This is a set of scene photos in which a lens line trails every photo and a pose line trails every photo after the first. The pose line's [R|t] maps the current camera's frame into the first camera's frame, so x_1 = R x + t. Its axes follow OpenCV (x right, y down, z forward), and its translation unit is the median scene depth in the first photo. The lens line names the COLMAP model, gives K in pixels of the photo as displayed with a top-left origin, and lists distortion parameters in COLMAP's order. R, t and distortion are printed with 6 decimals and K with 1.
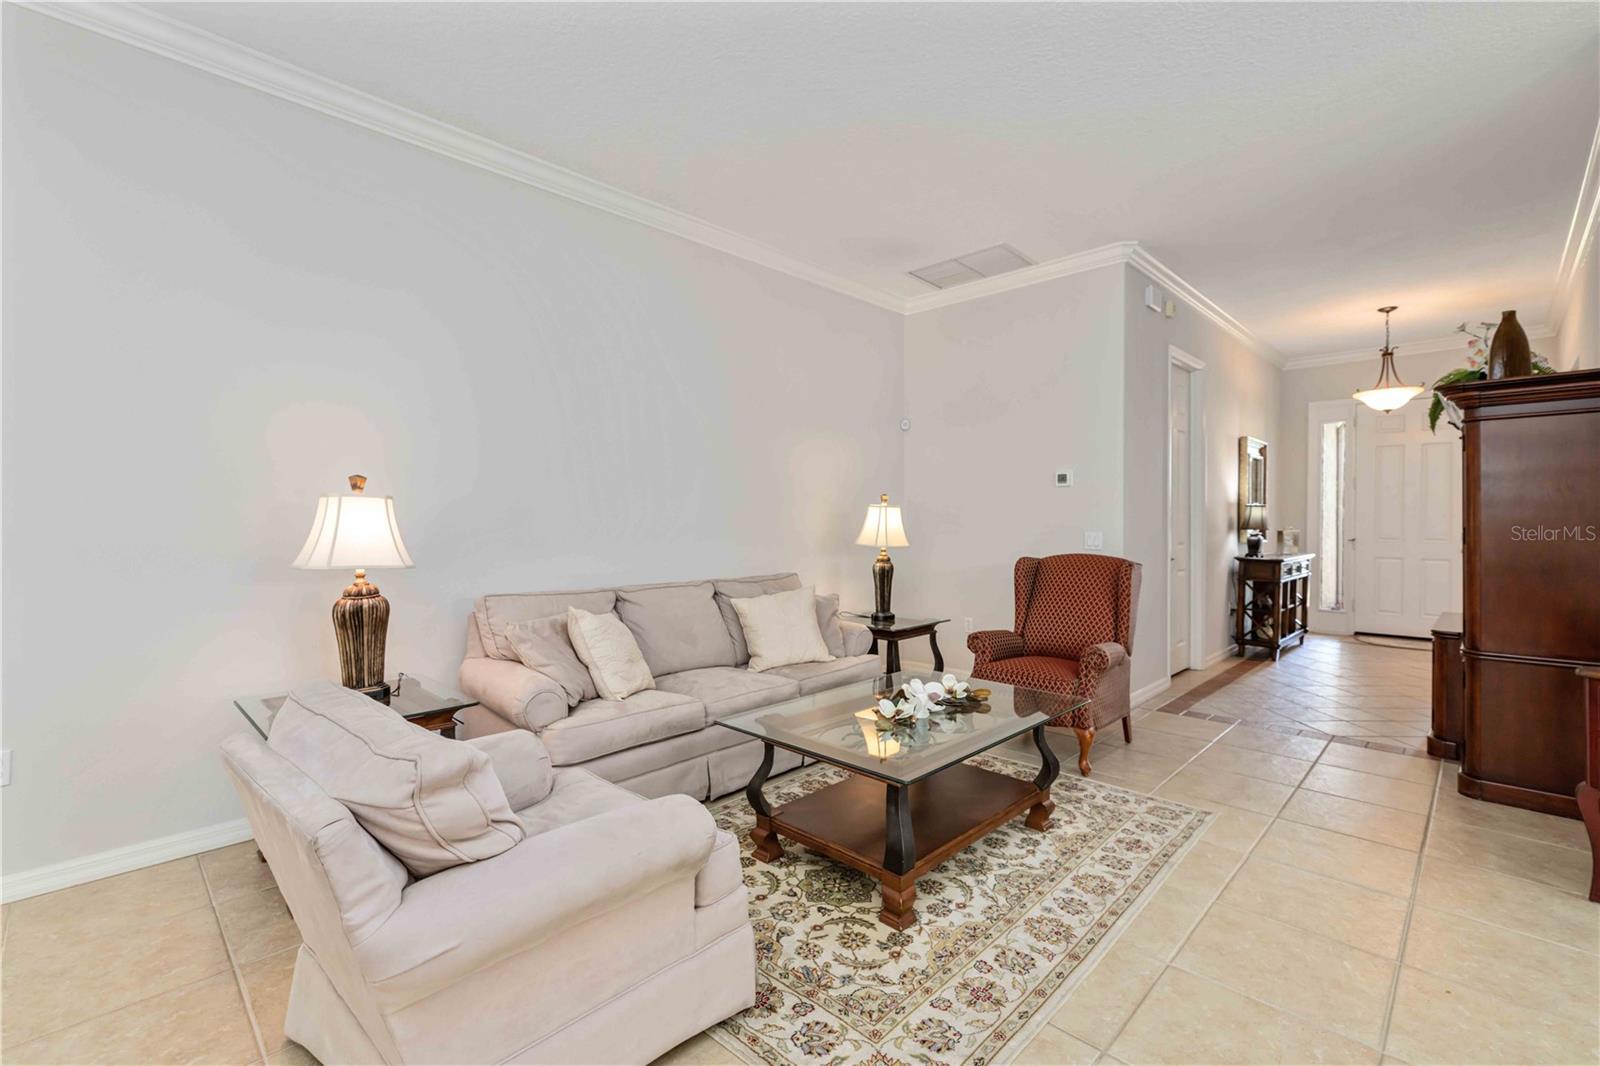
lens RADIAL K [[697.6, 0, 788.1], [0, 697.6, 521.3], [0, 0, 1]] dist [0.001353, 0.000323]
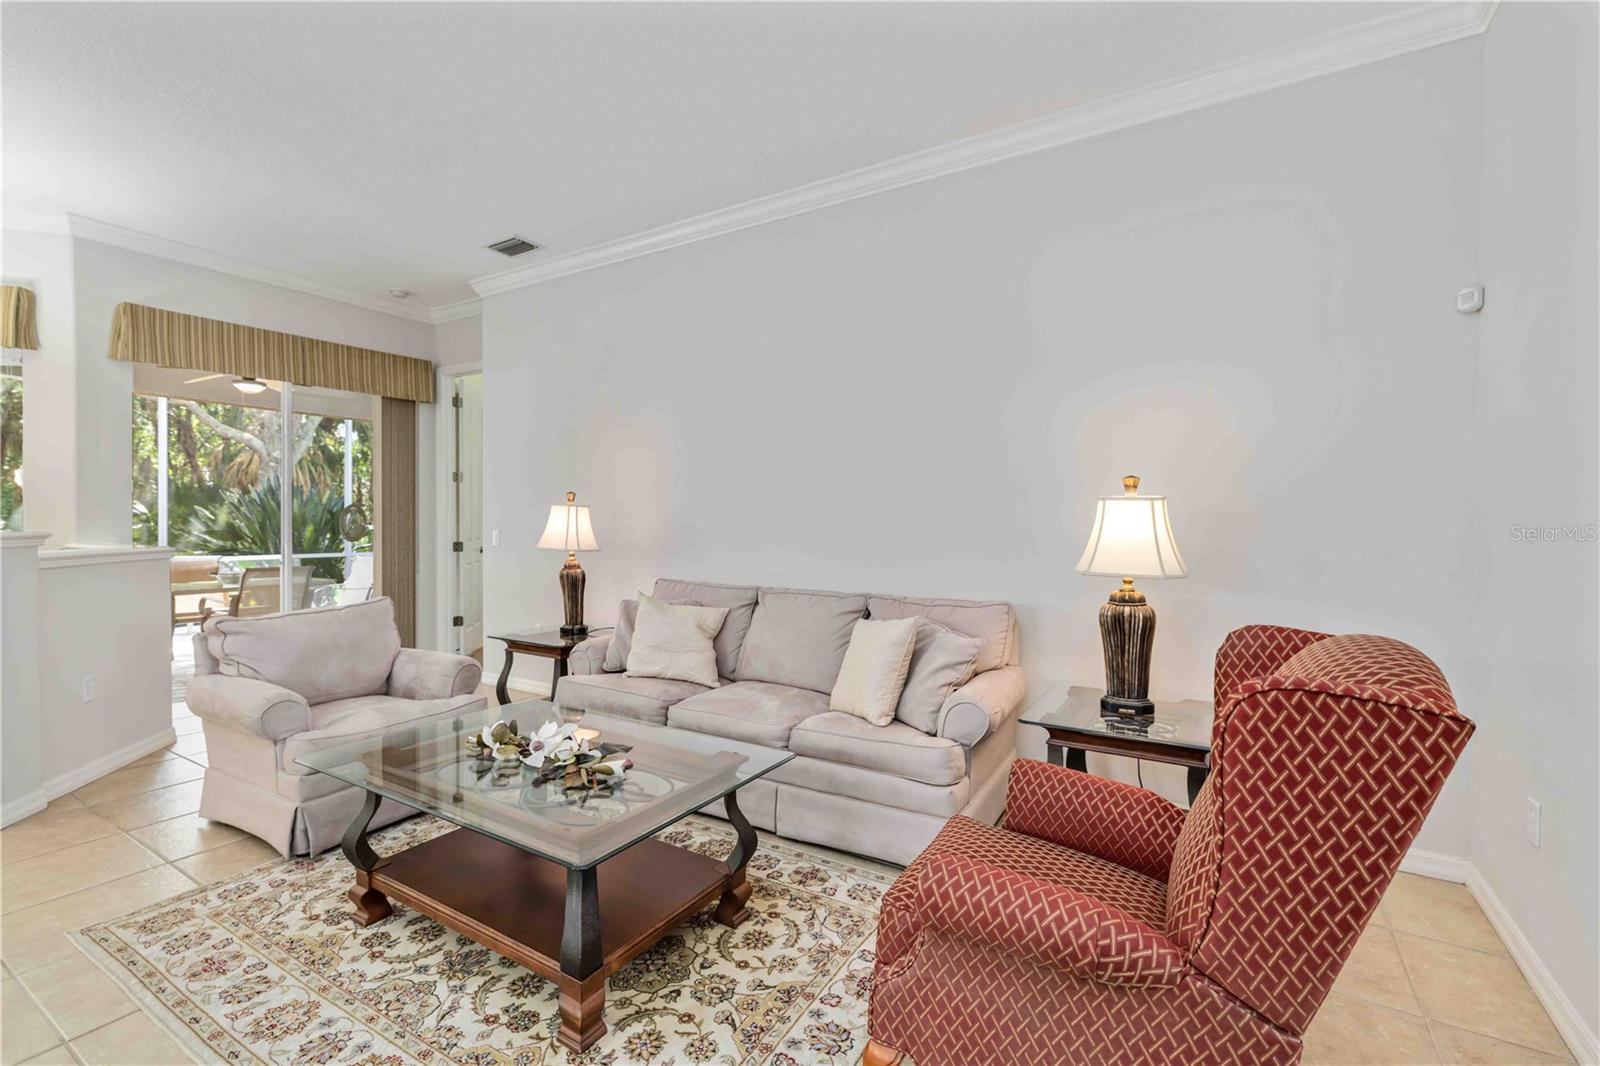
lens RADIAL K [[697.6, 0, 798.2], [0, 697.6, 526.6], [0, 0, 1]] dist [0.001353, 0.000323]
pose [[0.237696, 0.002745, -0.971336, 1.061165], [-0.012107, 0.999927, -0.000137, 0.008053], [0.971264, 0.011792, 0.237711, 1.128820]]
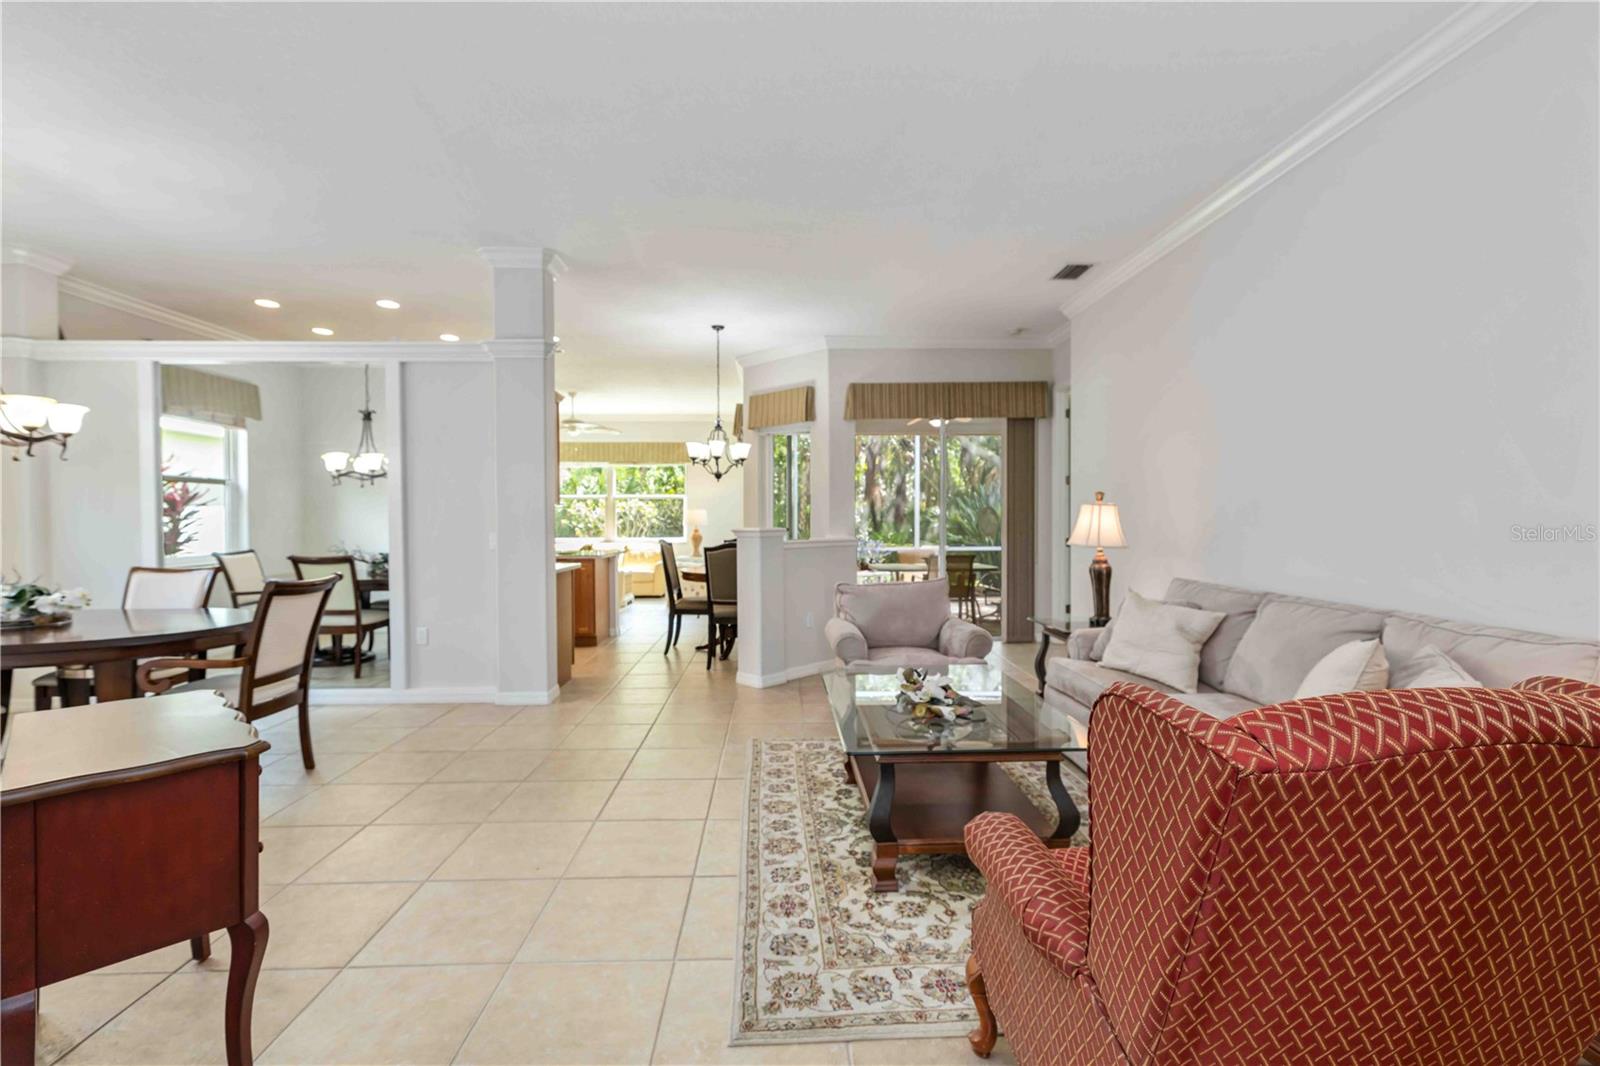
lens RADIAL K [[697.6, 0, 800.1], [0, 697.6, 523.3], [0, 0, 1]] dist [0.001353, 0.000323]
pose [[-0.675807, 0.002176, -0.737075, 1.131872], [-0.004357, 0.999966, 0.006947, 0.003094], [0.737066, 0.007906, -0.675775, 1.619805]]
